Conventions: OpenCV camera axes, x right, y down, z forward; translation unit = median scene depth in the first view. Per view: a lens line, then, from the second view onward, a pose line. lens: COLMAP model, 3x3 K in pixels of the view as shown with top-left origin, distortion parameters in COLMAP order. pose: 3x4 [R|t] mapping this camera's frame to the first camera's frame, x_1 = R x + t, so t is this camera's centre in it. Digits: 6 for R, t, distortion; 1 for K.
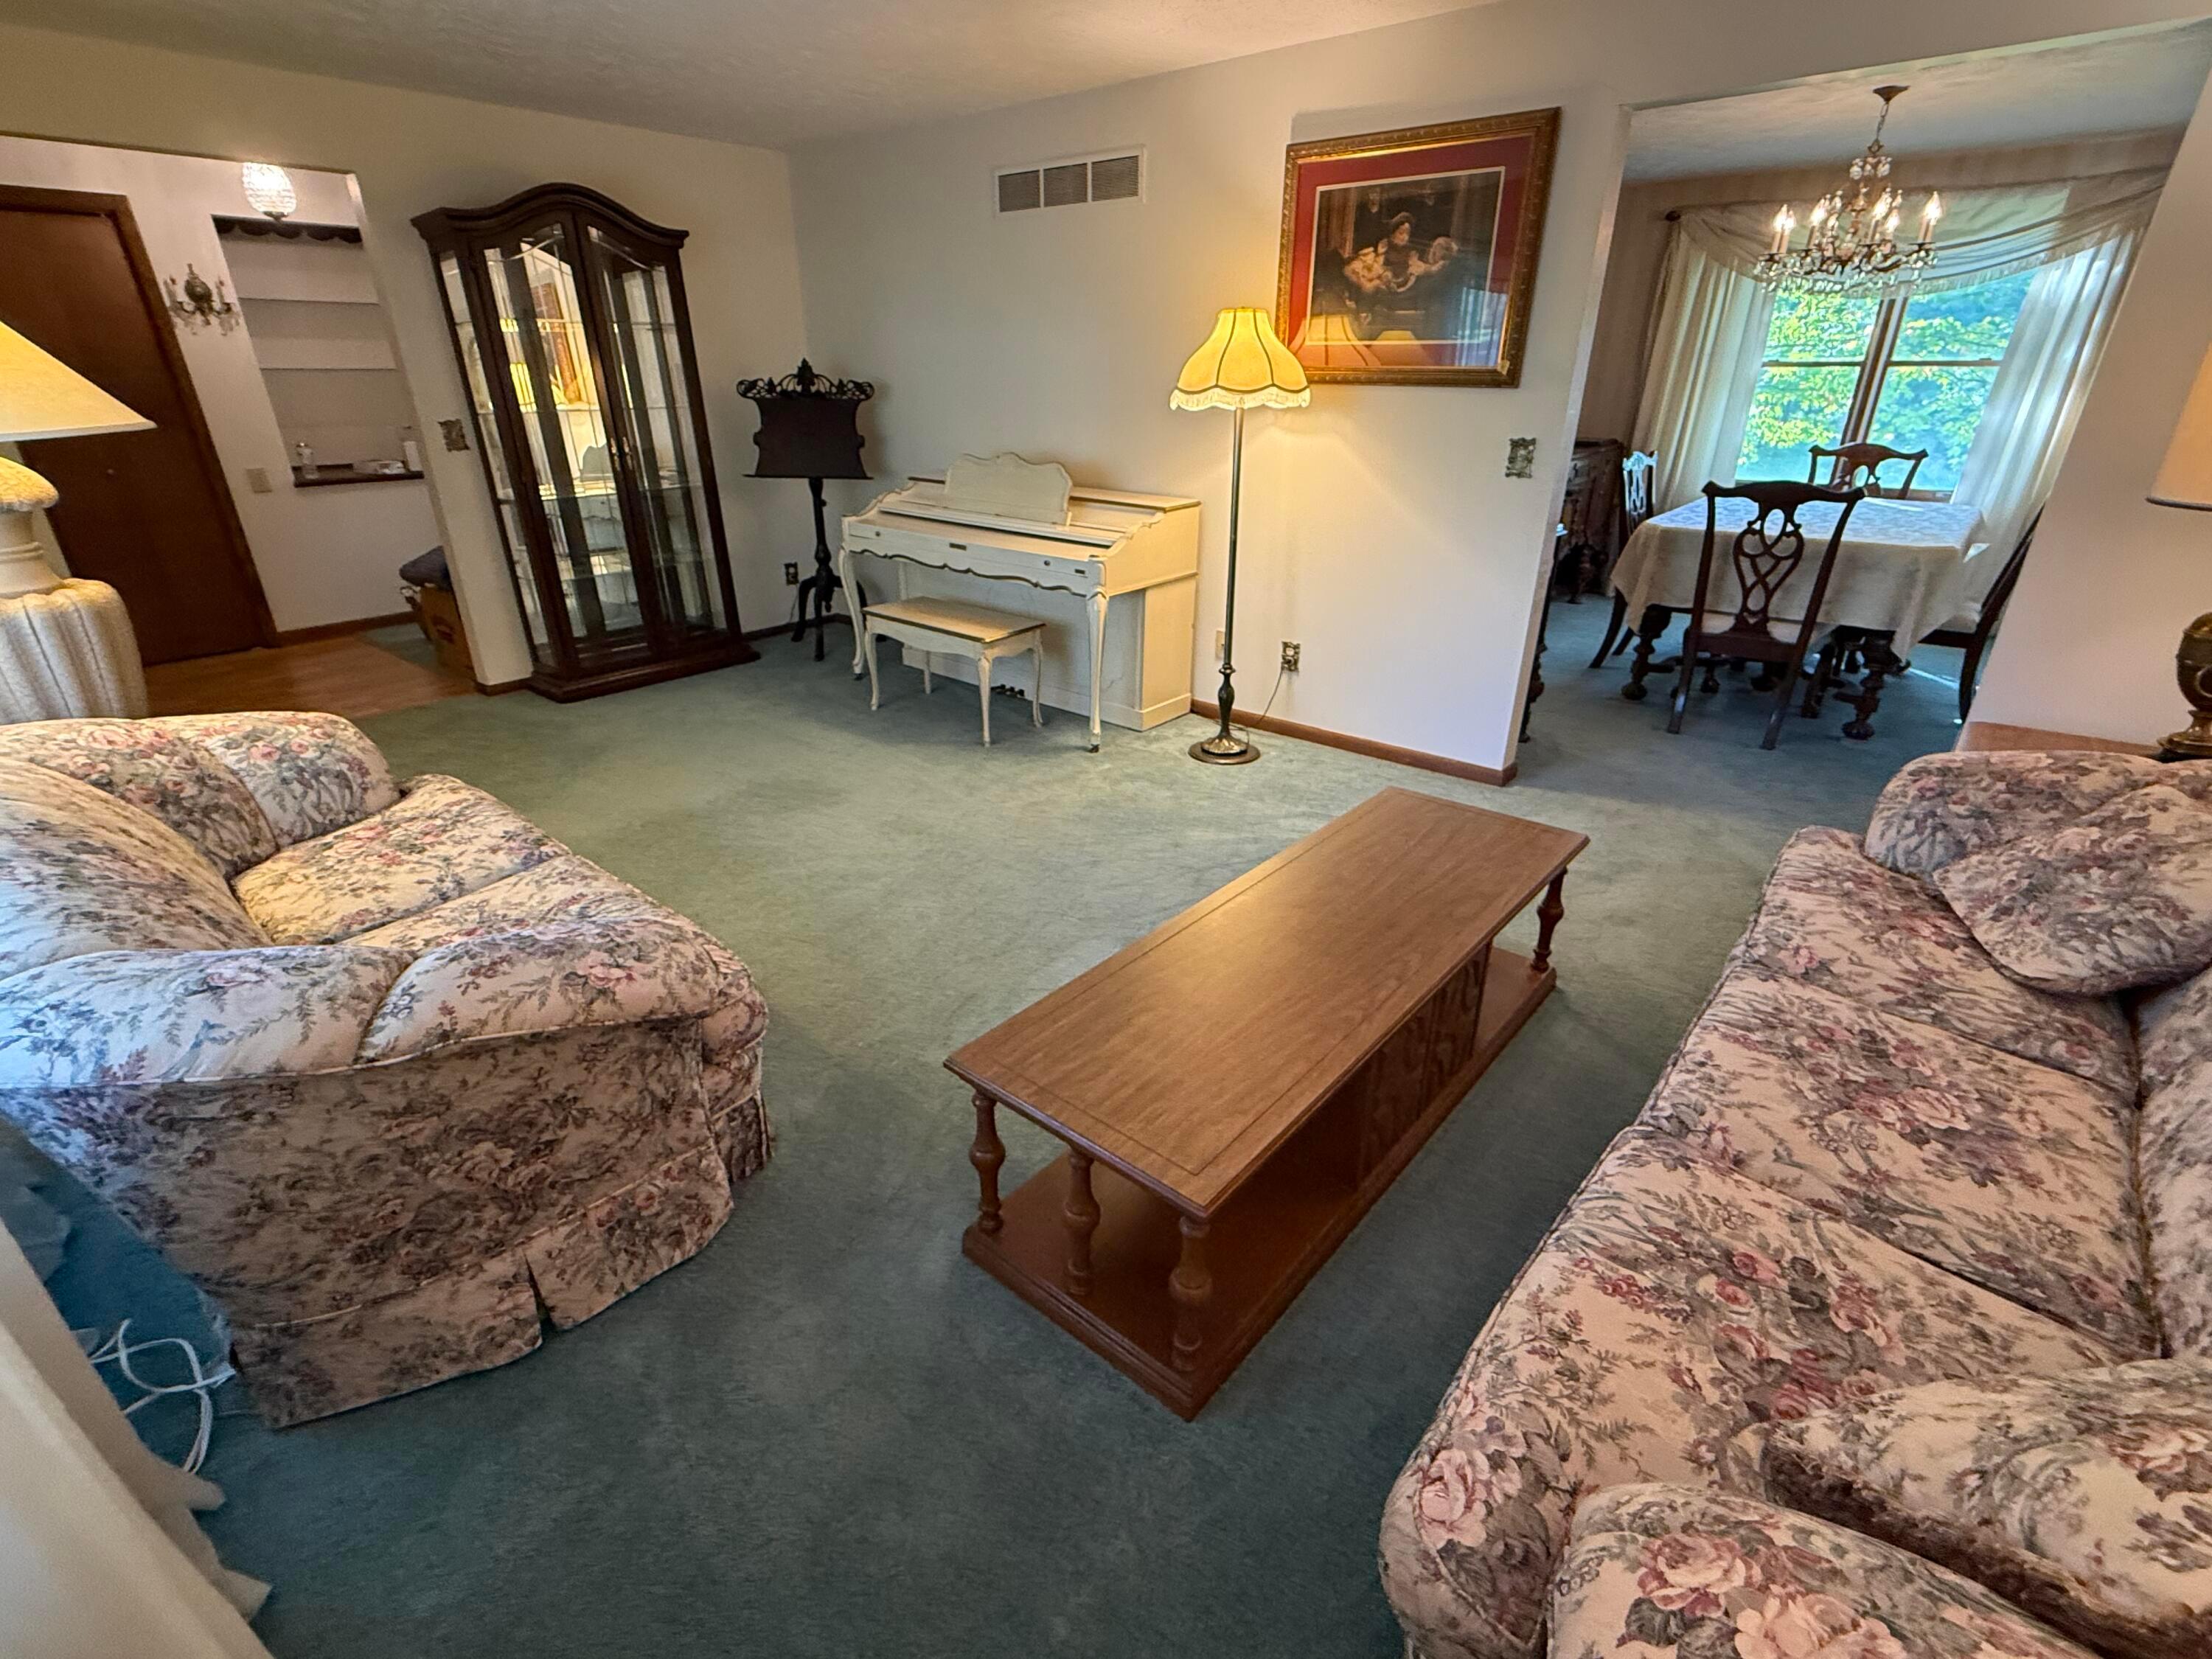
lens RADIAL K [[1020.2, 0, 1106.0], [0, 1020.2, 829.5], [0, 0, 1]] dist [0.000923, 0.000272]
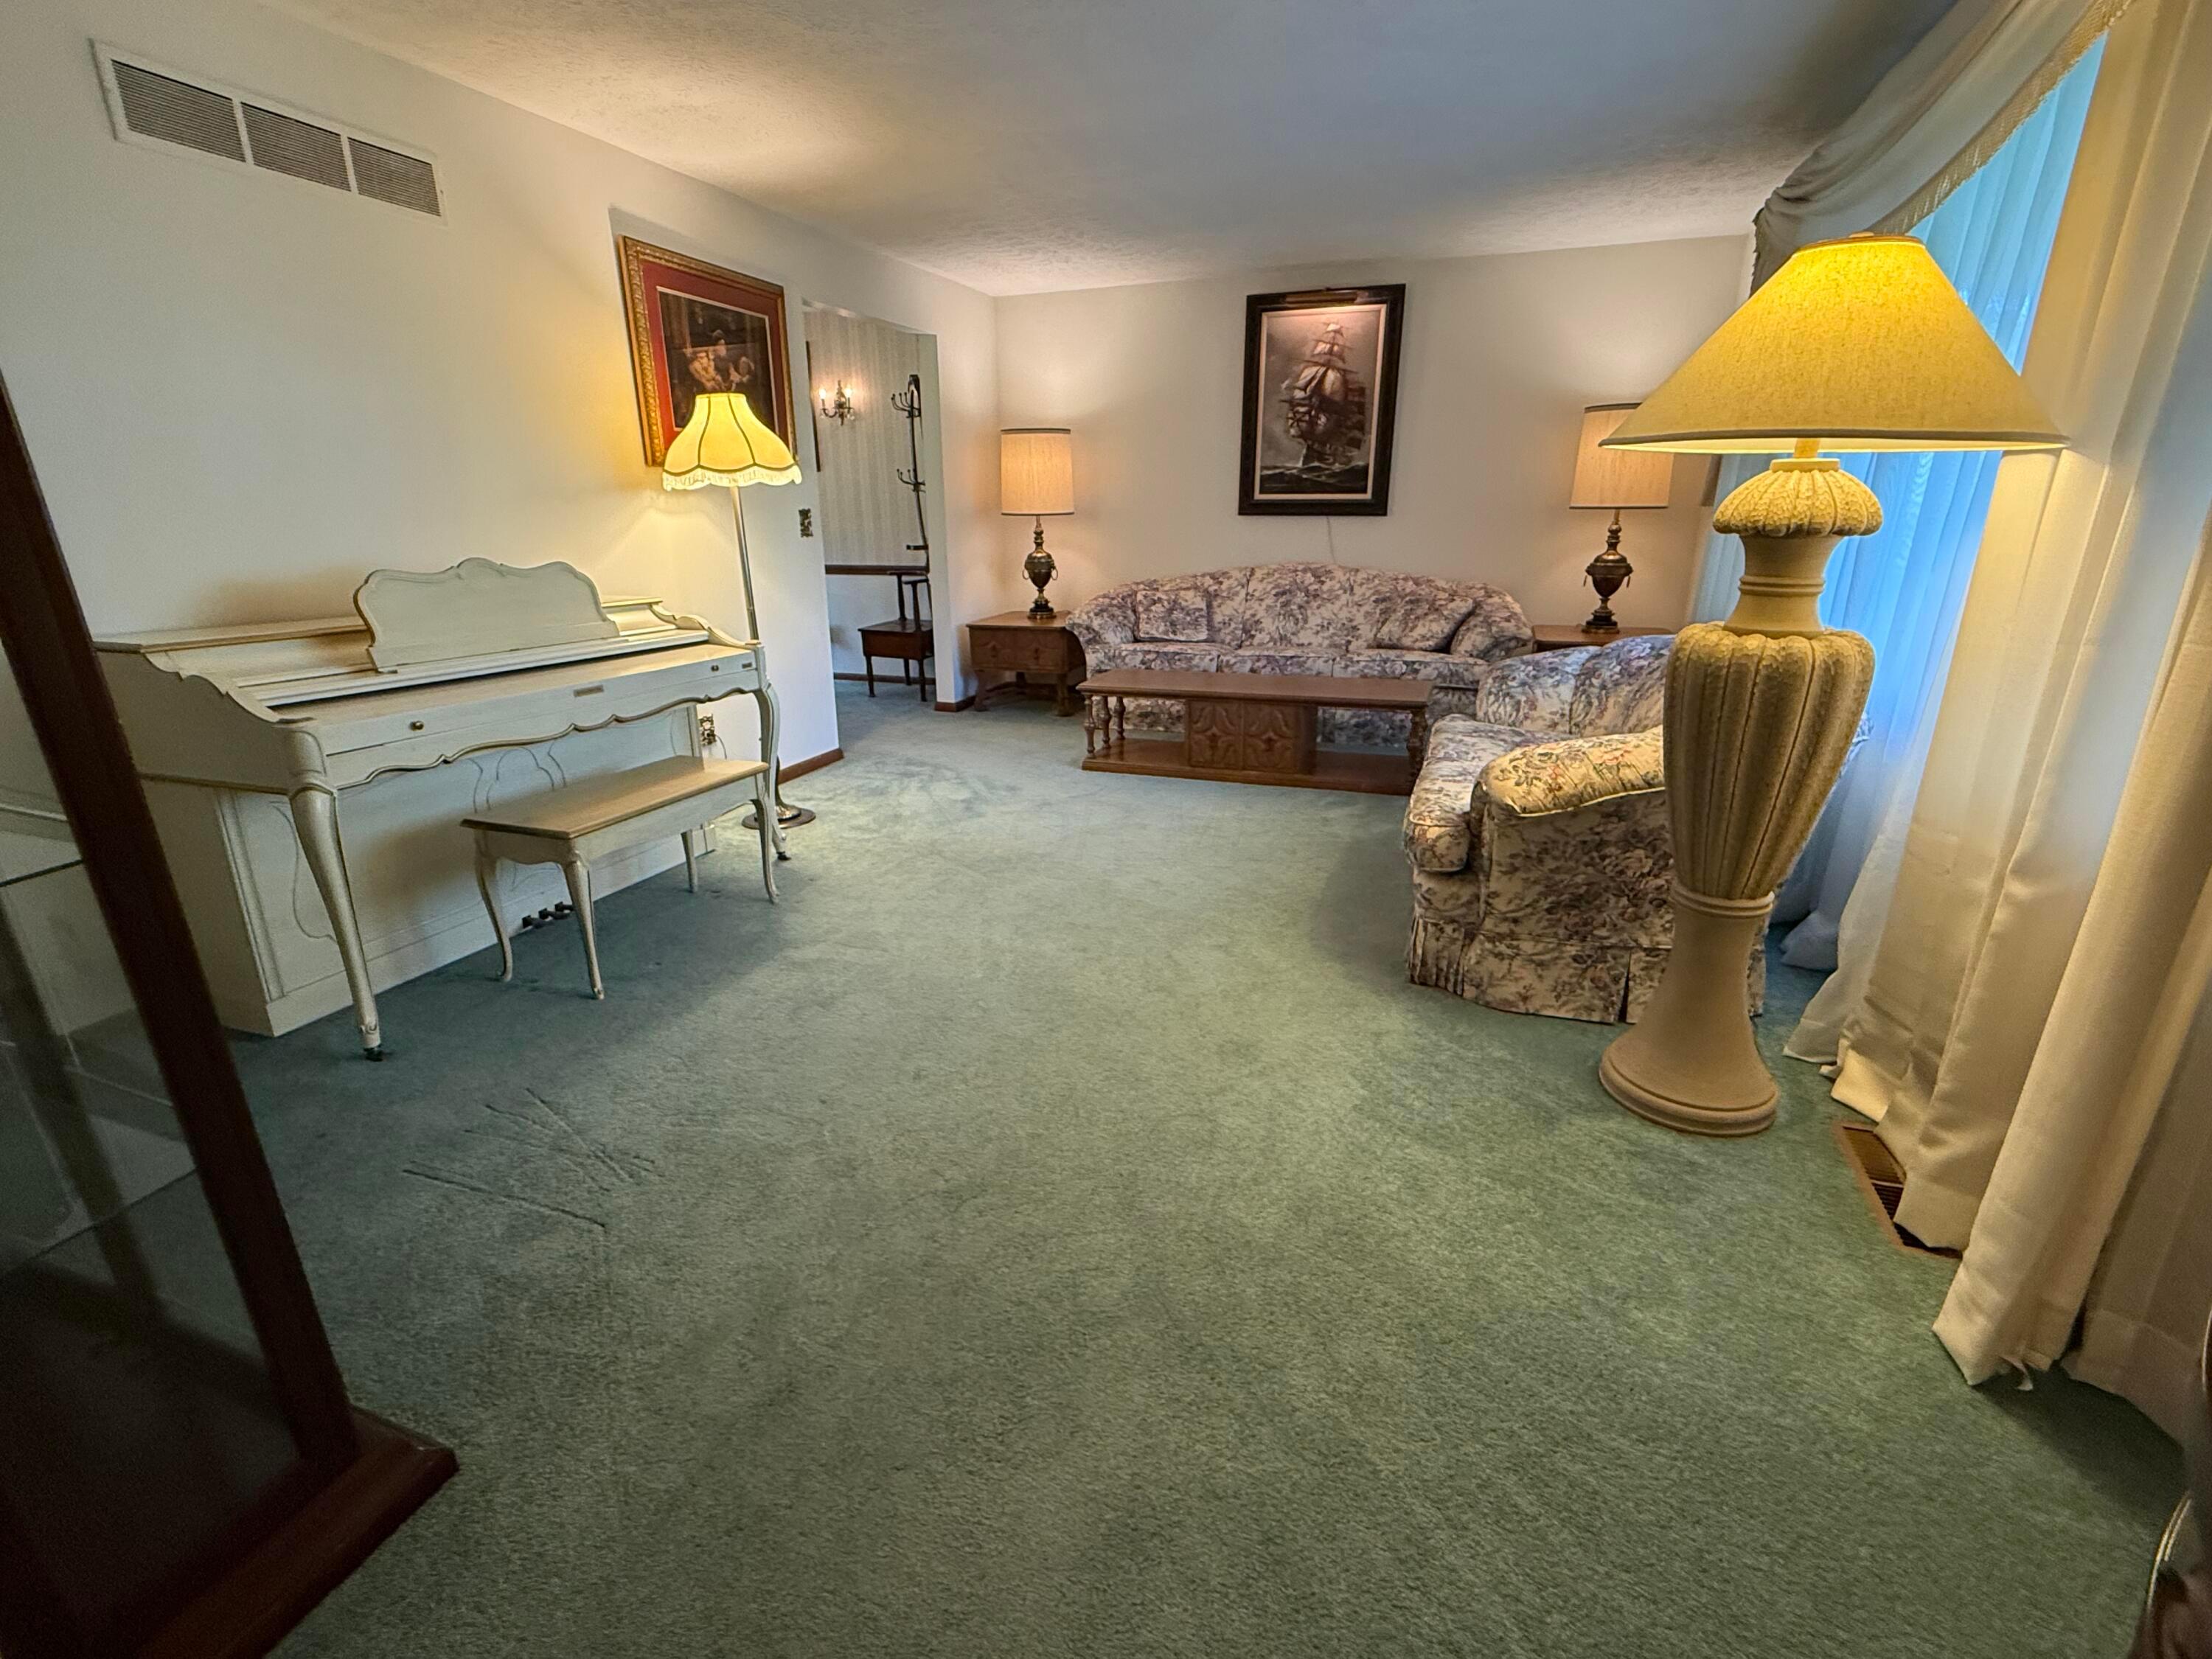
lens RADIAL K [[1020.2, 0, 1106.0], [0, 1020.2, 829.5], [0, 0, 1]] dist [0.000923, 0.000272]
pose [[-0.341795, -0.278994, 0.897406, -0.952810], [0.397908, 0.822133, 0.407144, -0.371151], [-0.851378, 0.496245, -0.169987, 0.957798]]
